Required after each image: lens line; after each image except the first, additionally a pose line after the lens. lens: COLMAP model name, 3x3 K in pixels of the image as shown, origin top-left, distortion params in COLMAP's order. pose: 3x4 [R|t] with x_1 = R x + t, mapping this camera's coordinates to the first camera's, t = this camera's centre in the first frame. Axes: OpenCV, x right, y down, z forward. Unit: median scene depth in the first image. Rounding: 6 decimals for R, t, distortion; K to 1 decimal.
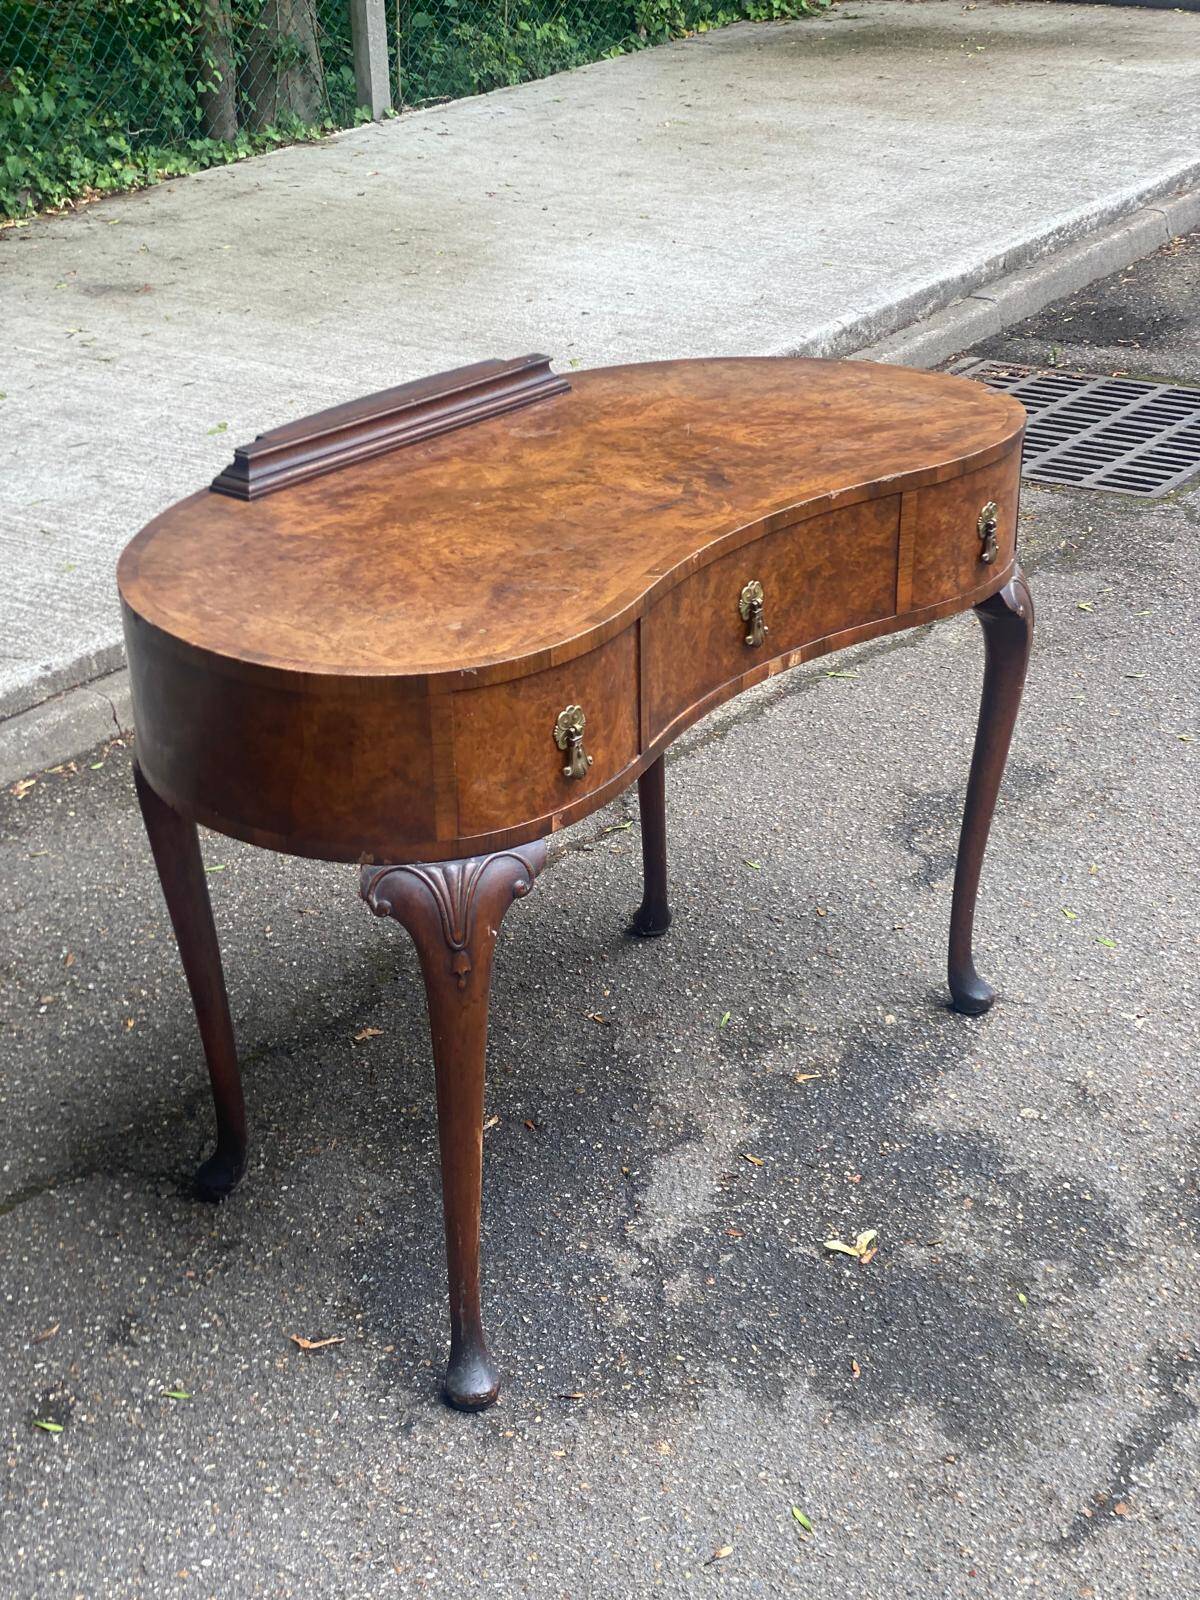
lens RADIAL K [[2353.8, 0, 566.0], [0, 2353.8, 834.5], [0, 0, 1]] dist [0.105332, 0.000000]
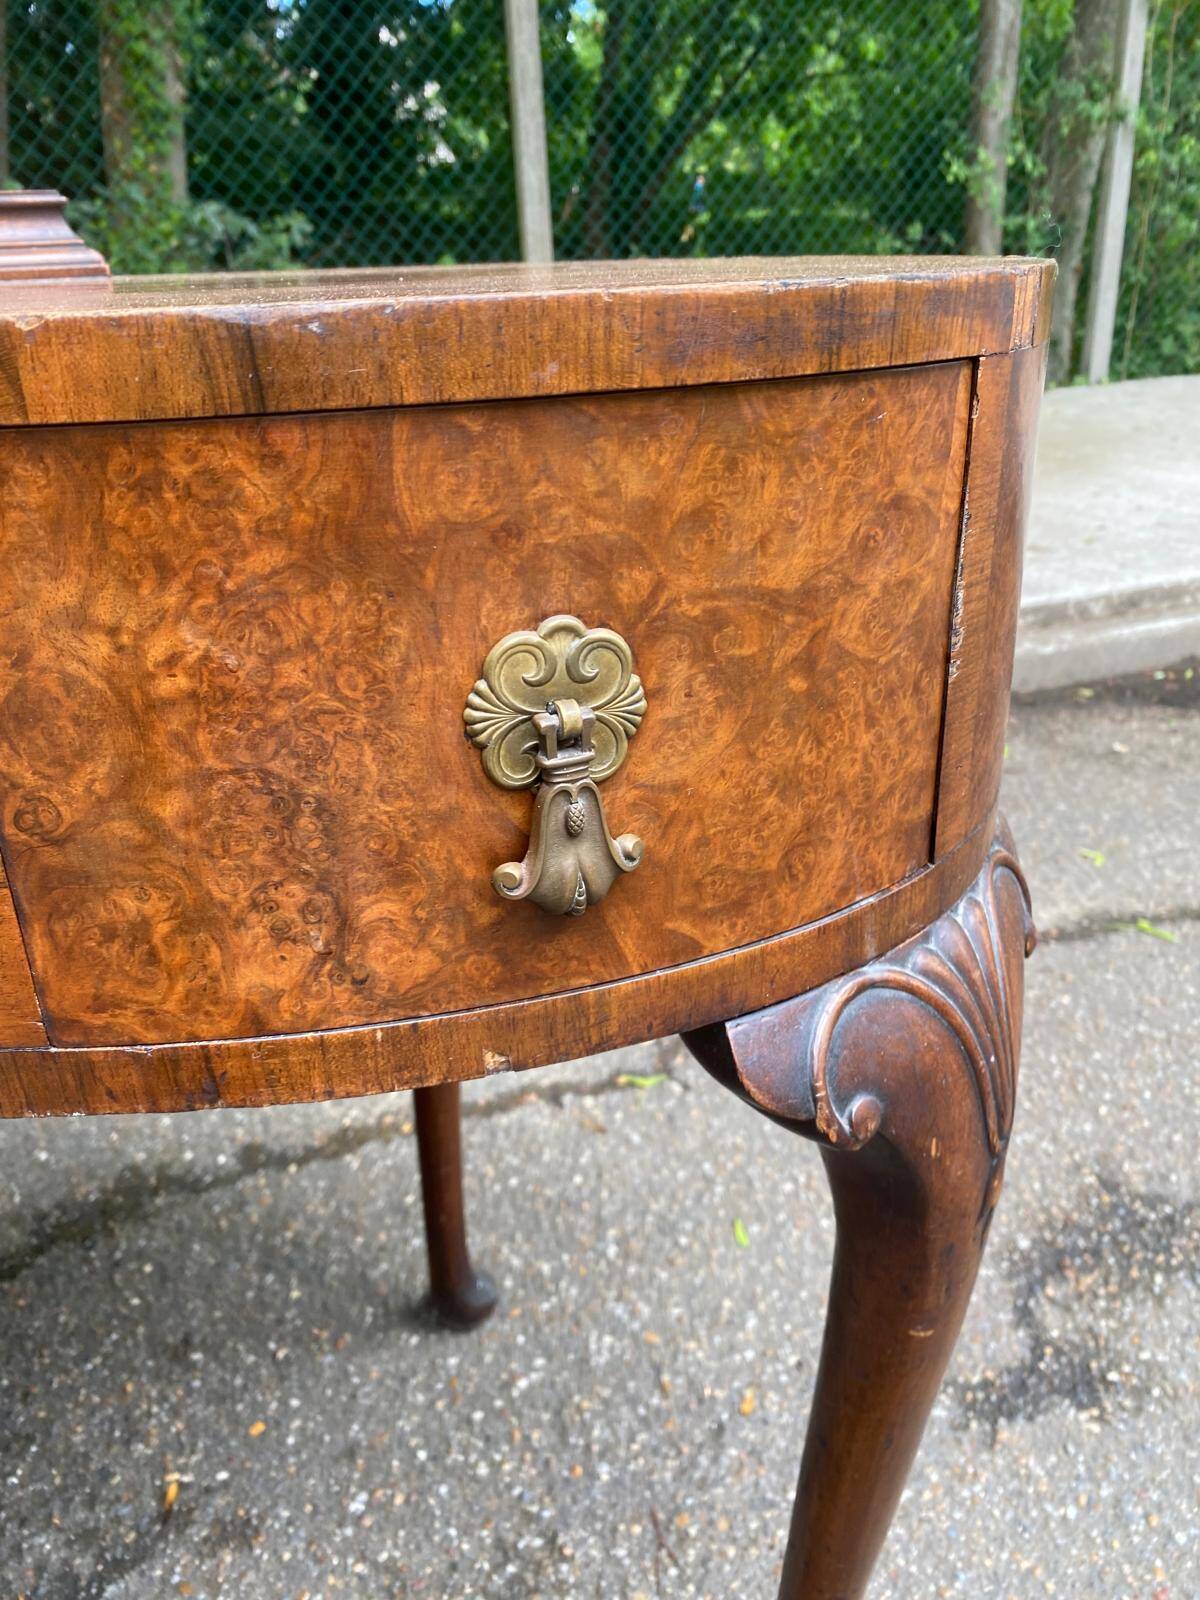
lens RADIAL K [[1217.6, 0, 594.2], [0, 1217.6, 816.1], [0, 0, 1]] dist [0.012329, -0.014495]
pose [[0.841620, 0.223001, -0.491881, 0.225724], [-0.226345, 0.972569, 0.053645, -0.126583], [0.490351, 0.066186, 0.869008, 0.892142]]
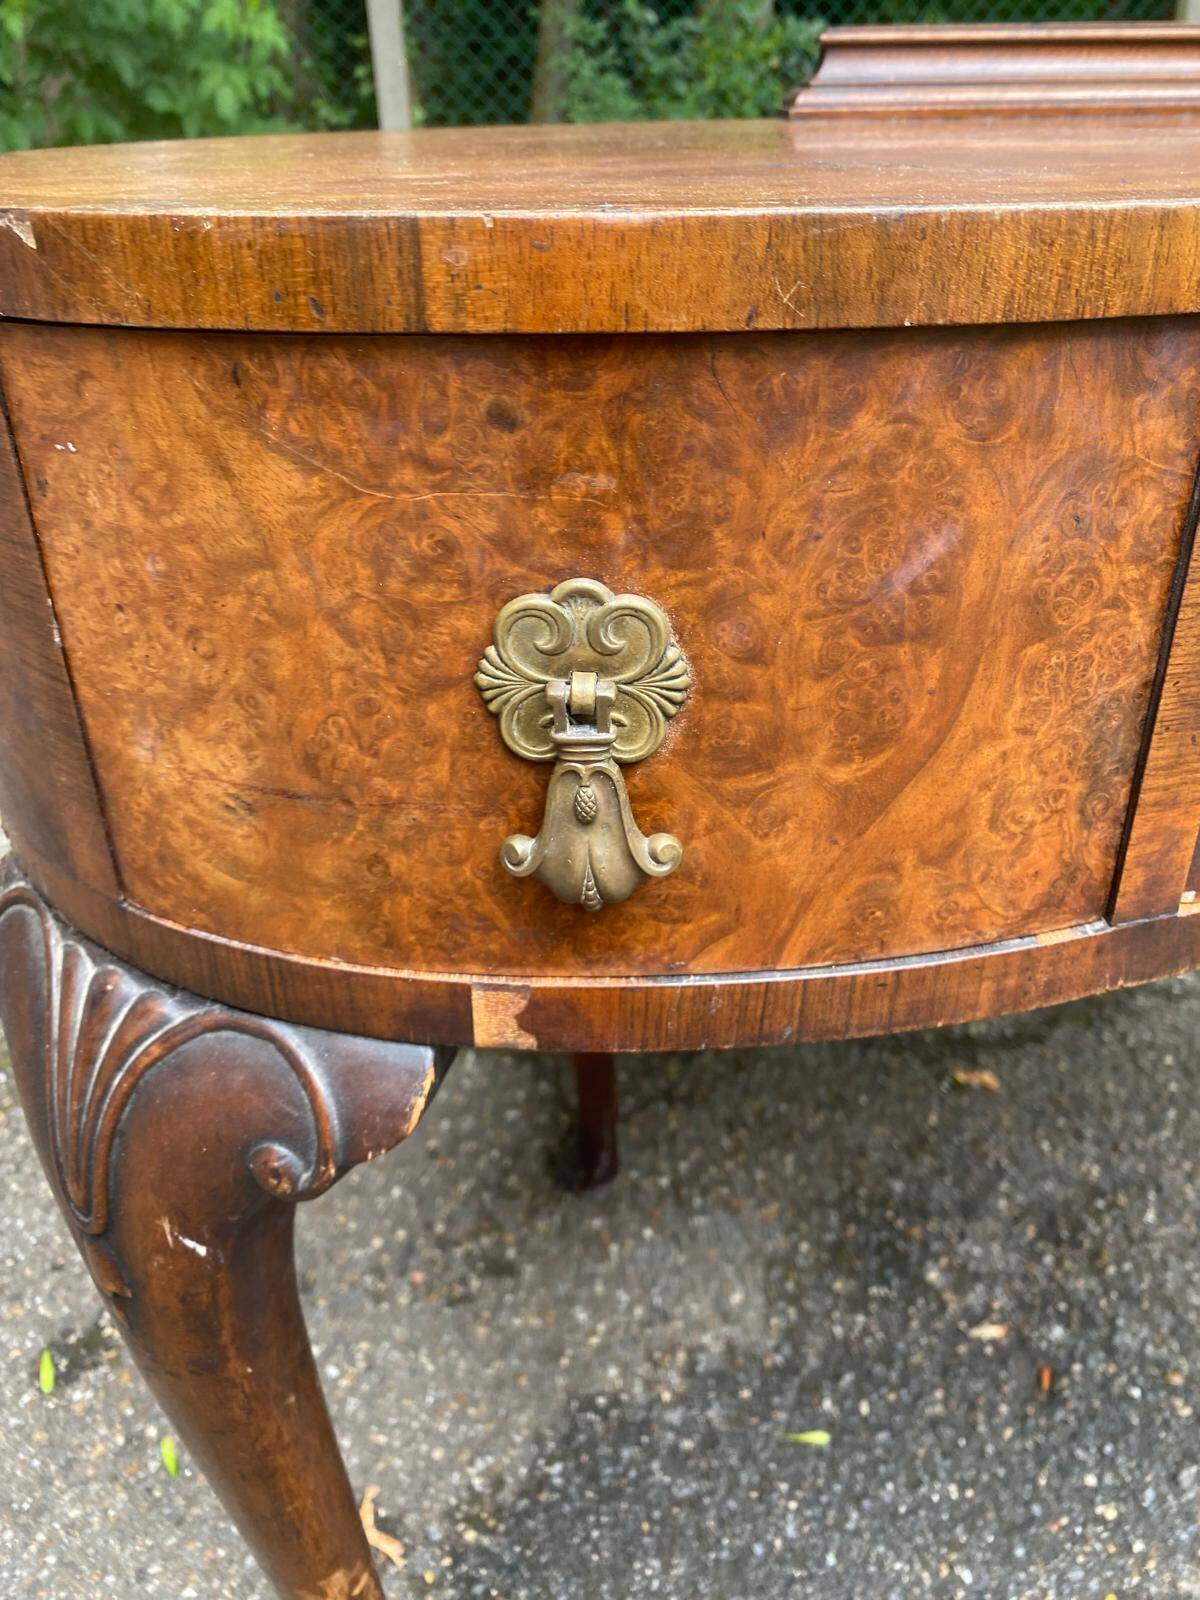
lens RADIAL K [[1217.6, 0, 624.1], [0, 1217.6, 773.7], [0, 0, 1]] dist [0.012329, -0.014495]
pose [[0.648121, 0.382341, -0.658601, 0.063371], [-0.332509, 0.920116, 0.206941, -0.048451], [0.685111, 0.084868, 0.723478, 0.725236]]
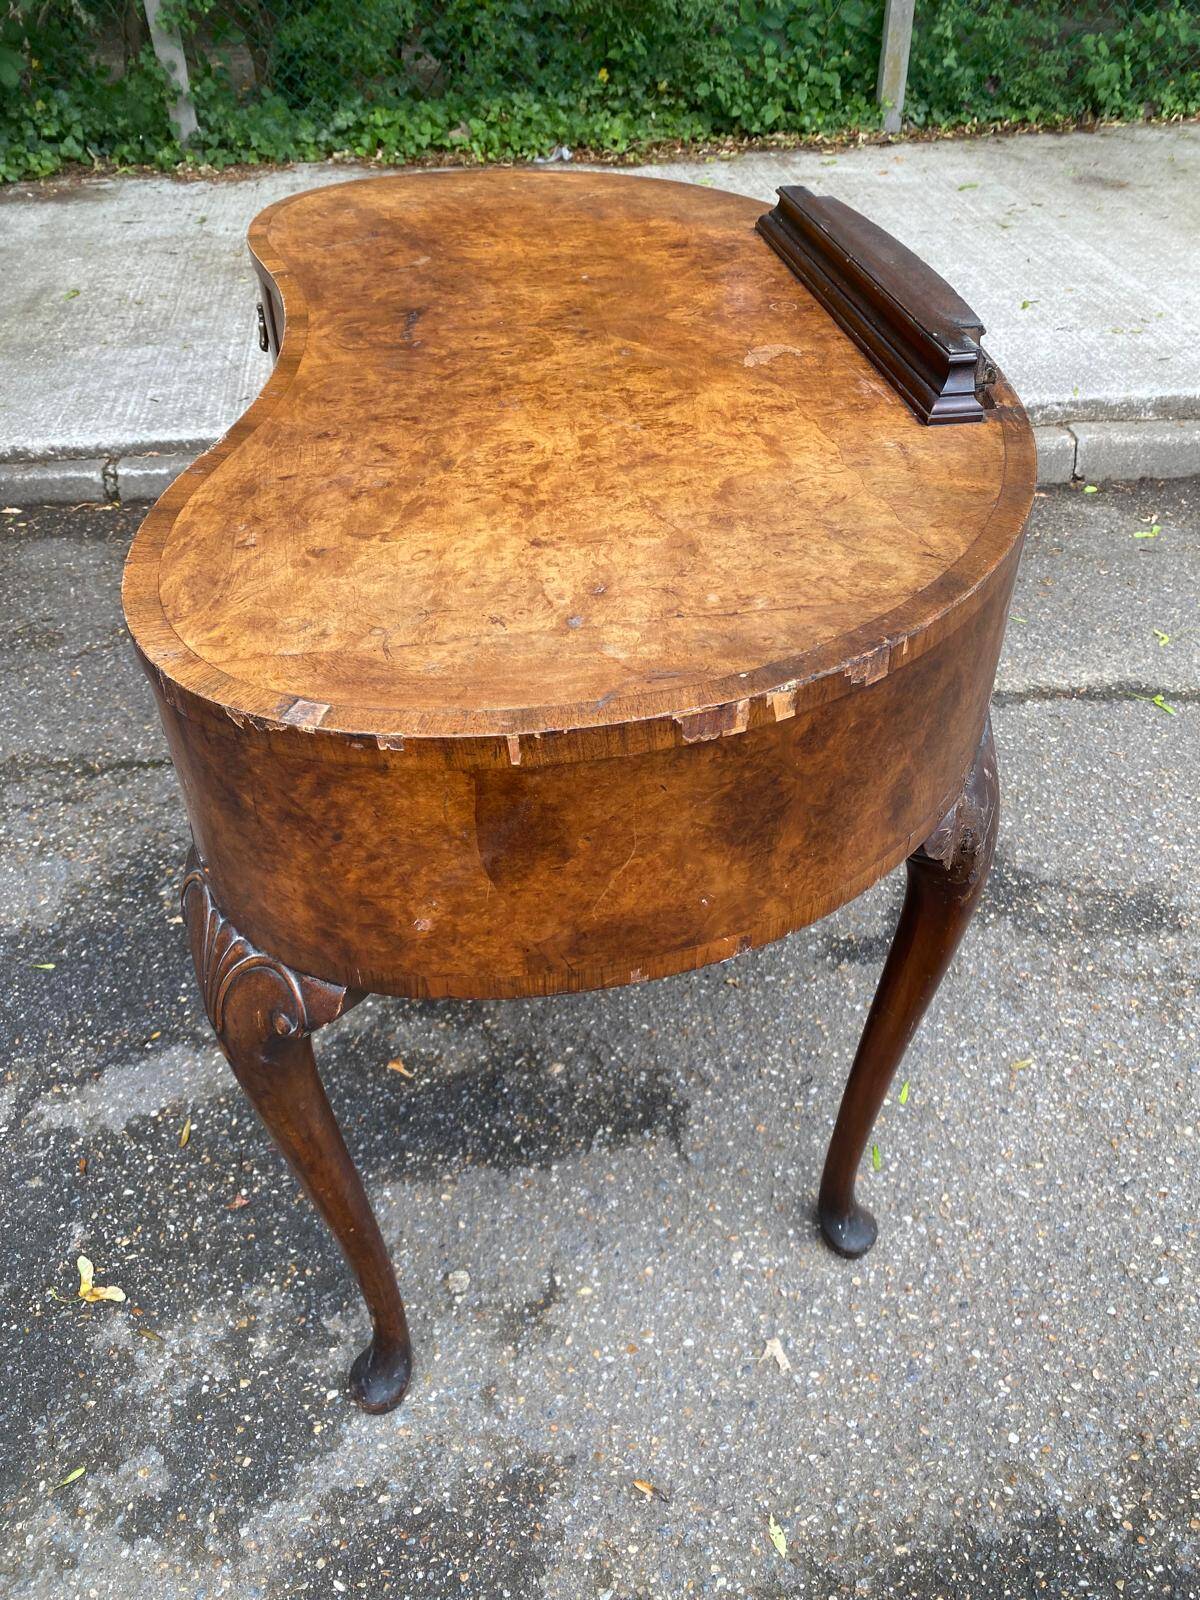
lens RADIAL K [[1217.6, 0, 609.4], [0, 1217.6, 767.1], [0, 0, 1]] dist [0.012329, -0.014495]
pose [[0.649003, 0.488553, -0.583191, 0.404939], [-0.344327, 0.872185, 0.347466, -0.209062], [0.678406, -0.024699, 0.734272, 0.761838]]
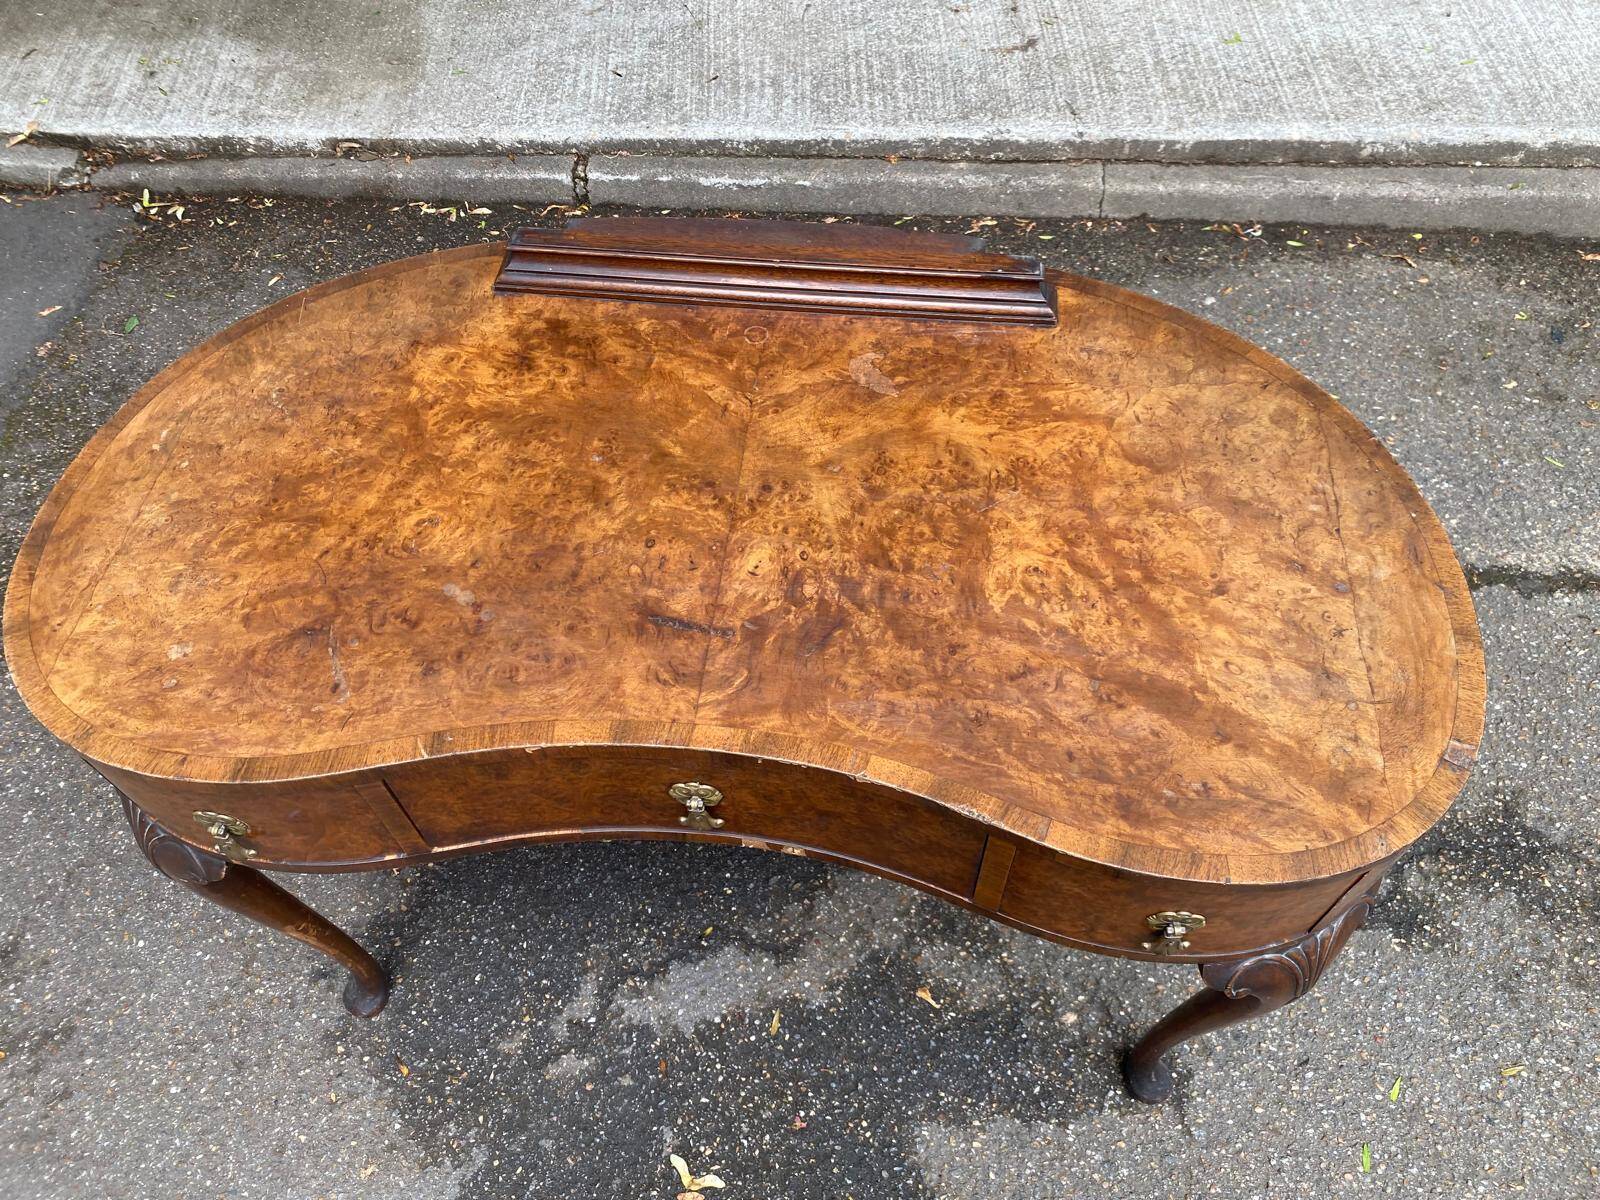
lens RADIAL K [[1217.6, 0, 800.8], [0, 1217.6, 572.6], [0, 0, 1]] dist [0.012329, -0.014495]
pose [[0.543200, 0.695300, -0.470630, 0.208836], [-0.351457, 0.697367, 0.624626, -0.366777], [0.762504, -0.173891, 0.623177, 0.707238]]
